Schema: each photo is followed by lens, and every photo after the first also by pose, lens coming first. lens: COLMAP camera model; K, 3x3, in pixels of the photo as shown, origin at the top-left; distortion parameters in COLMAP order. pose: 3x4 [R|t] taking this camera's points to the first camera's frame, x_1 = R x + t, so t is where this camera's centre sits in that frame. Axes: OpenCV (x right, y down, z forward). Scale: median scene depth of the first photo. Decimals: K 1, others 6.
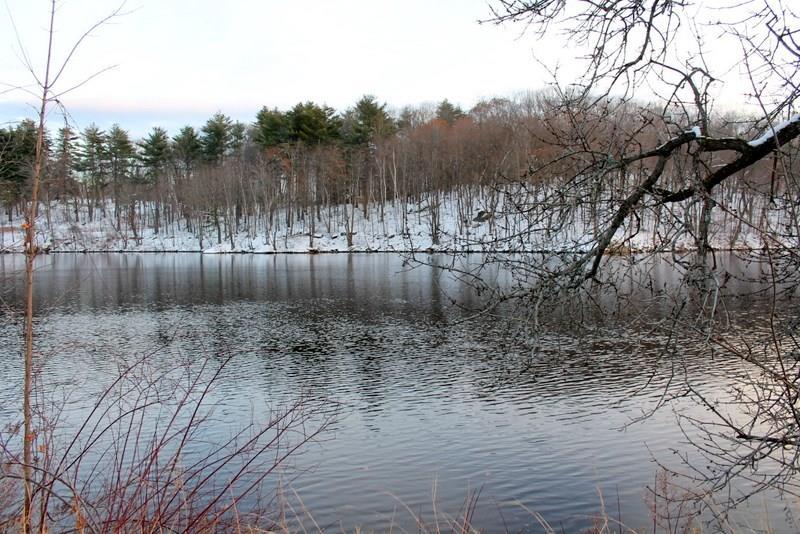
lens RADIAL K [[680.7, 0, 400.0], [0, 680.7, 267.0], [0, 0, 1]] dist [-0.180881, 0.136087]
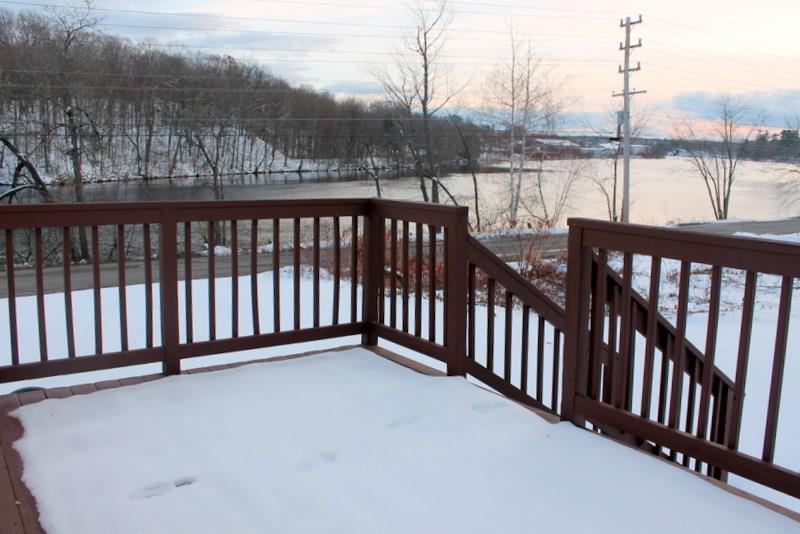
lens RADIAL K [[680.7, 0, 400.0], [0, 680.7, 267.0], [0, 0, 1]] dist [-0.180881, 0.136087]
pose [[0.735392, -0.099790, 0.670254, -0.016672], [0.017846, 0.991607, 0.128054, -0.010647], [-0.677406, -0.082209, 0.731001, -0.170632]]
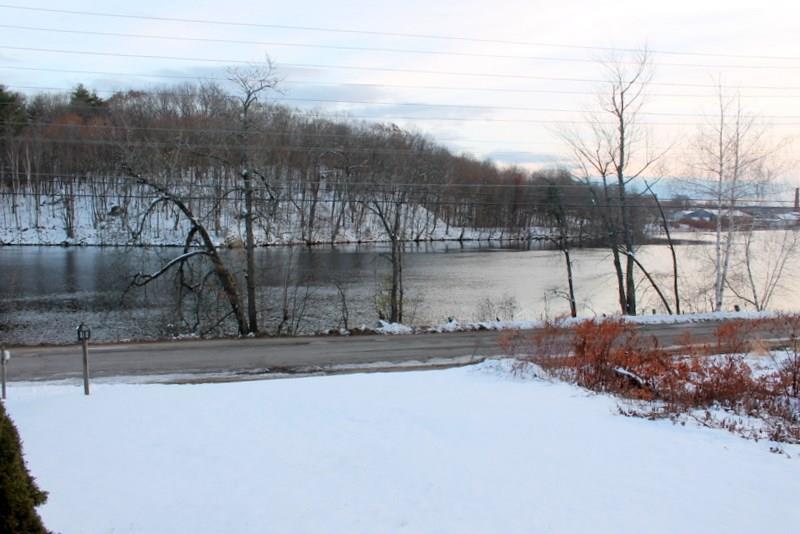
lens RADIAL K [[680.7, 0, 400.0], [0, 680.7, 267.0], [0, 0, 1]] dist [-0.180881, 0.136087]
pose [[0.867729, -0.014897, 0.496814, -0.009050], [0.001964, 0.999646, 0.026544, -0.013073], [-0.497033, -0.022057, 0.867451, -0.134648]]
